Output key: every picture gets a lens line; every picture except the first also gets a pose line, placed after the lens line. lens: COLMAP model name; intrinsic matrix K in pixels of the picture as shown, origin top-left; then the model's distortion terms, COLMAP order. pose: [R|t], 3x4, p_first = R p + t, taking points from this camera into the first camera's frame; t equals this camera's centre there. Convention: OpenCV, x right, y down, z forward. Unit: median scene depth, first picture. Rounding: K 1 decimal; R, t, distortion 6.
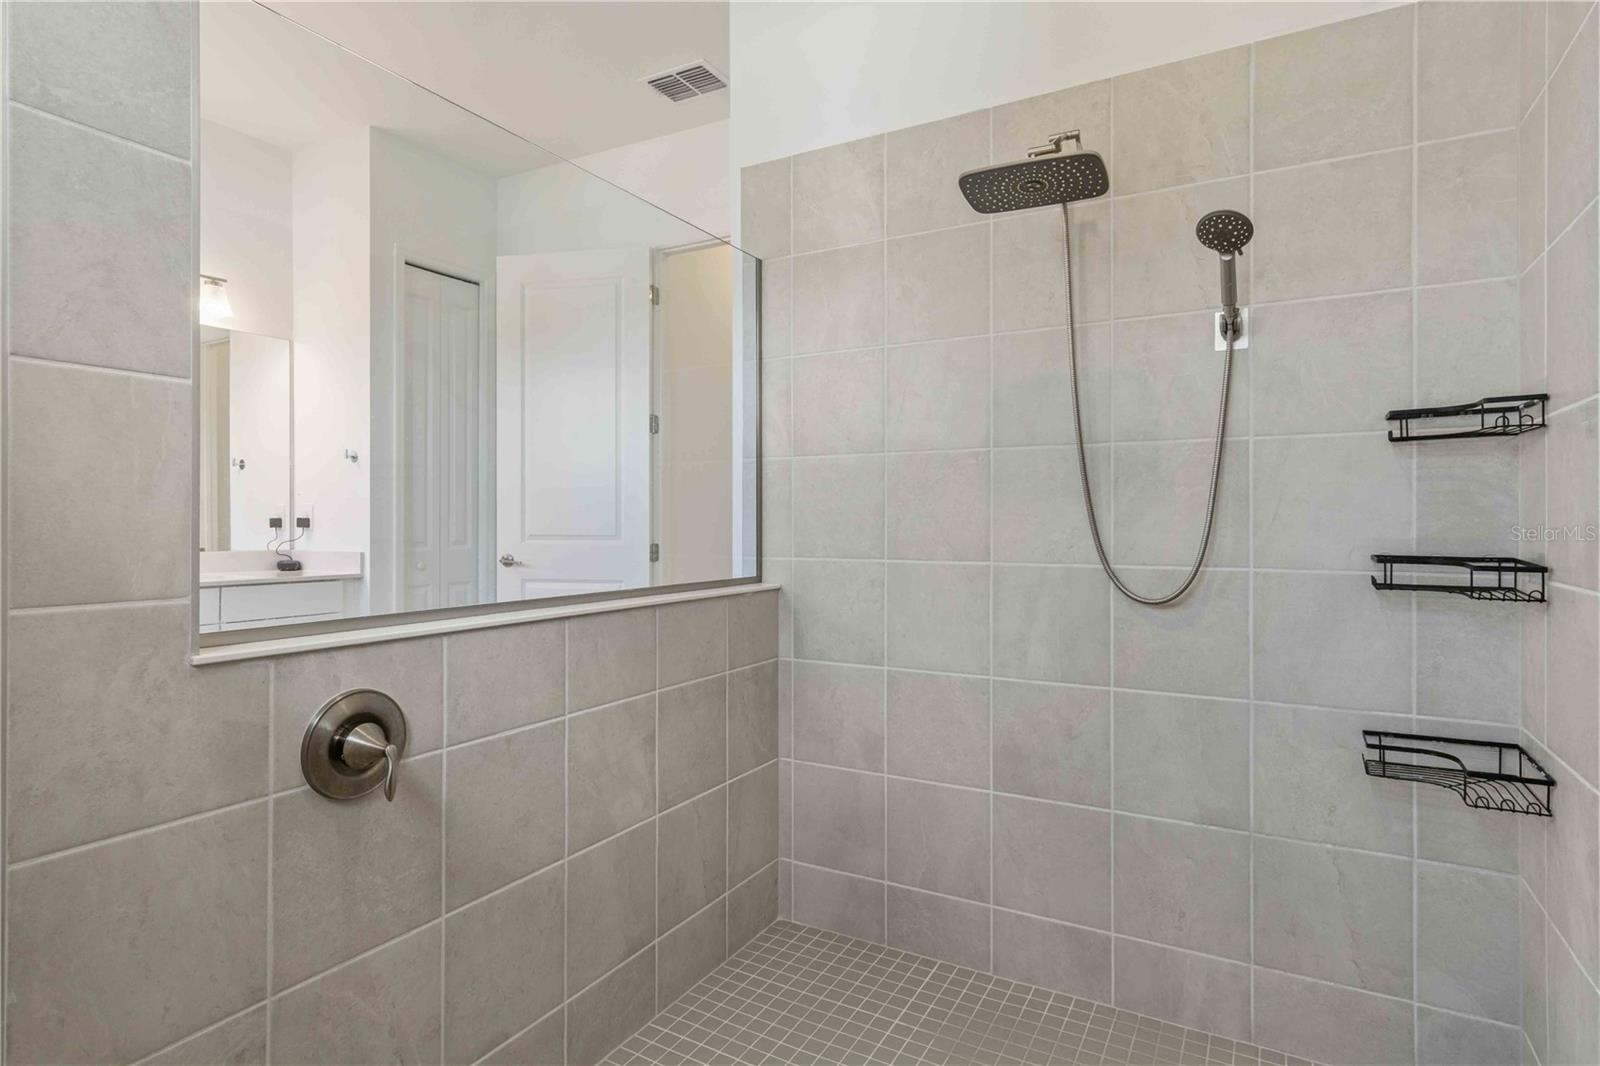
lens RADIAL K [[843.6, 0, 801.7], [0, 843.6, 524.5], [0, 0, 1]] dist [0.006405, 0.000997]
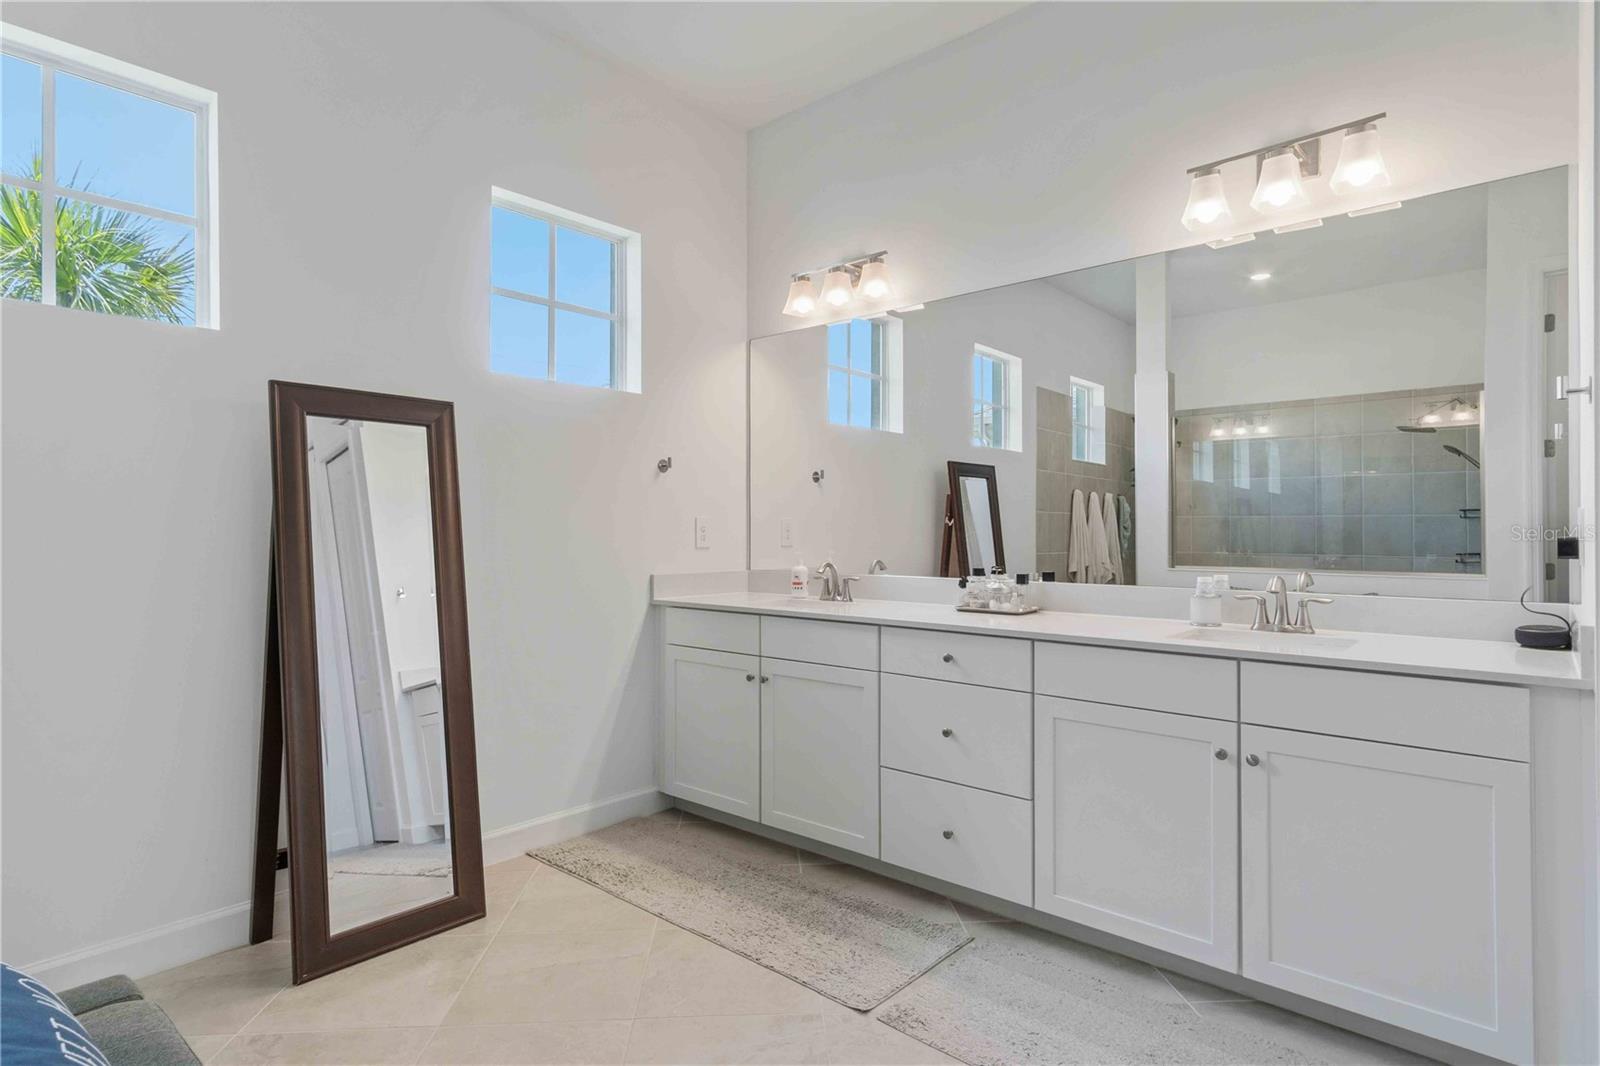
lens RADIAL K [[843.6, 0, 801.7], [0, 843.6, 524.5], [0, 0, 1]] dist [0.006405, 0.000997]
pose [[-0.208404, -0.004826, -0.978031, -0.112730], [0.000016, 0.999988, -0.004937, -0.028607], [0.978043, -0.001045, -0.208402, 1.558527]]
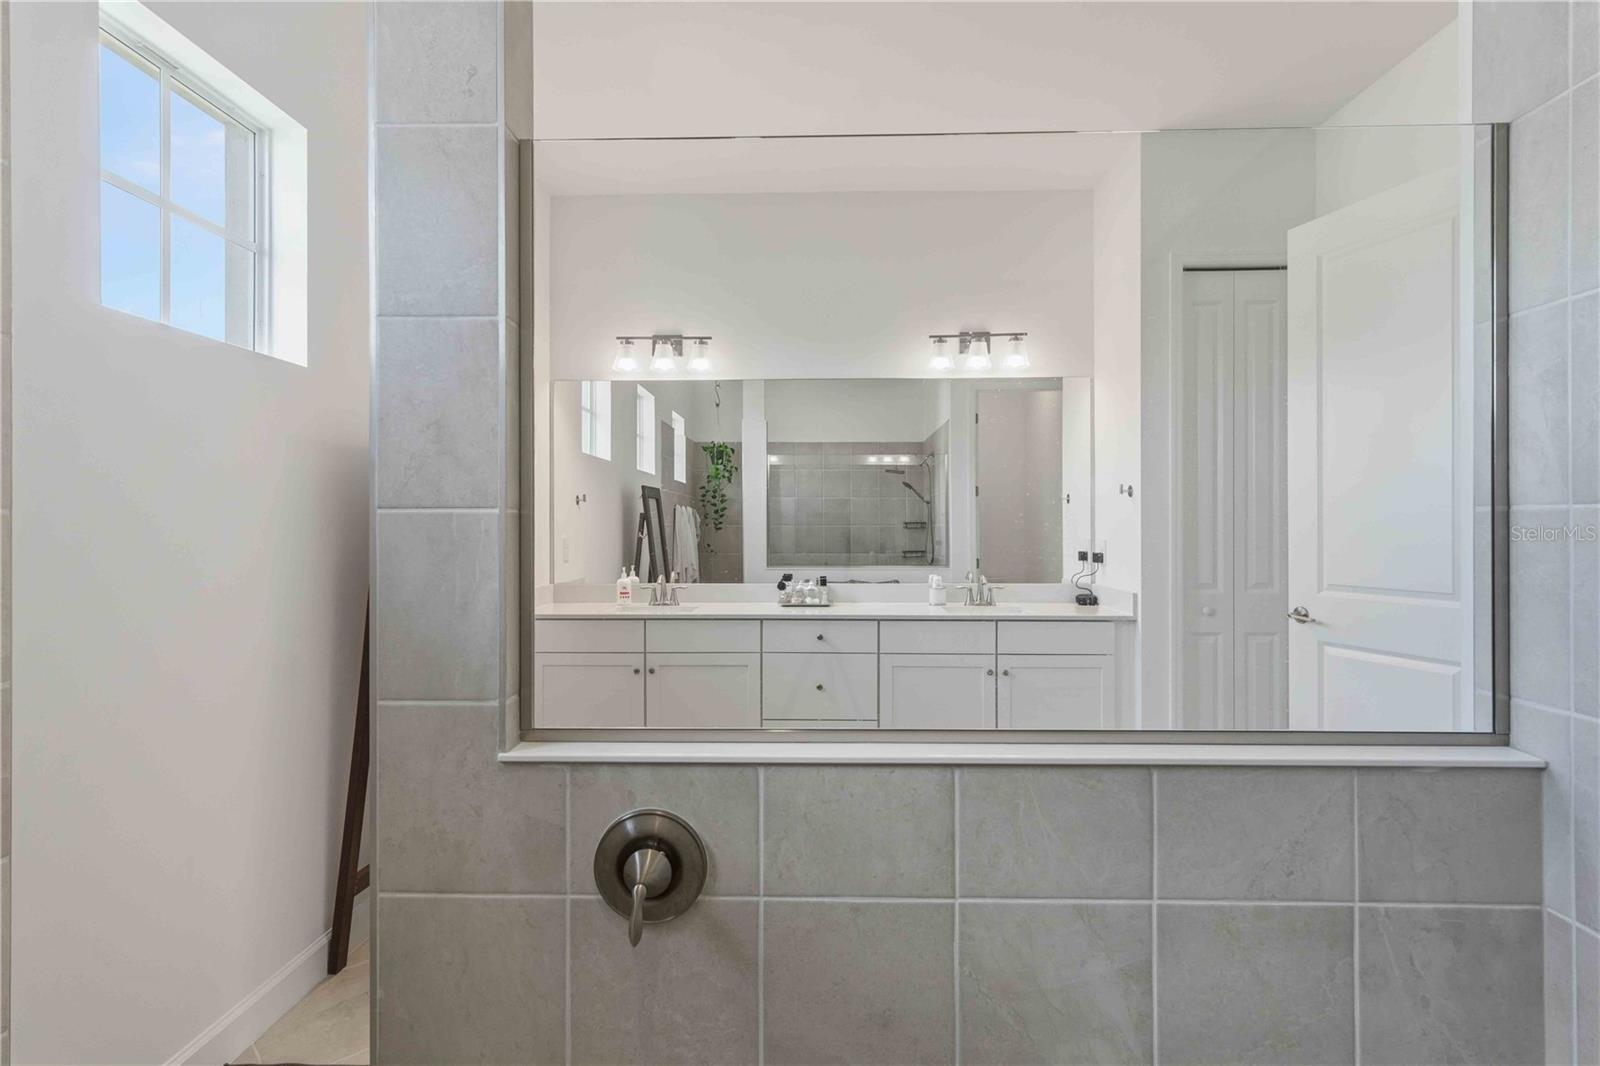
lens RADIAL K [[843.6, 0, 801.7], [0, 843.6, 524.5], [0, 0, 1]] dist [0.006405, 0.000997]
pose [[0.467554, 0.000208, -0.883965, 0.288012], [-0.000778, 1.000000, -0.000176, -0.092199], [0.883964, 0.000770, 0.467554, 0.511349]]
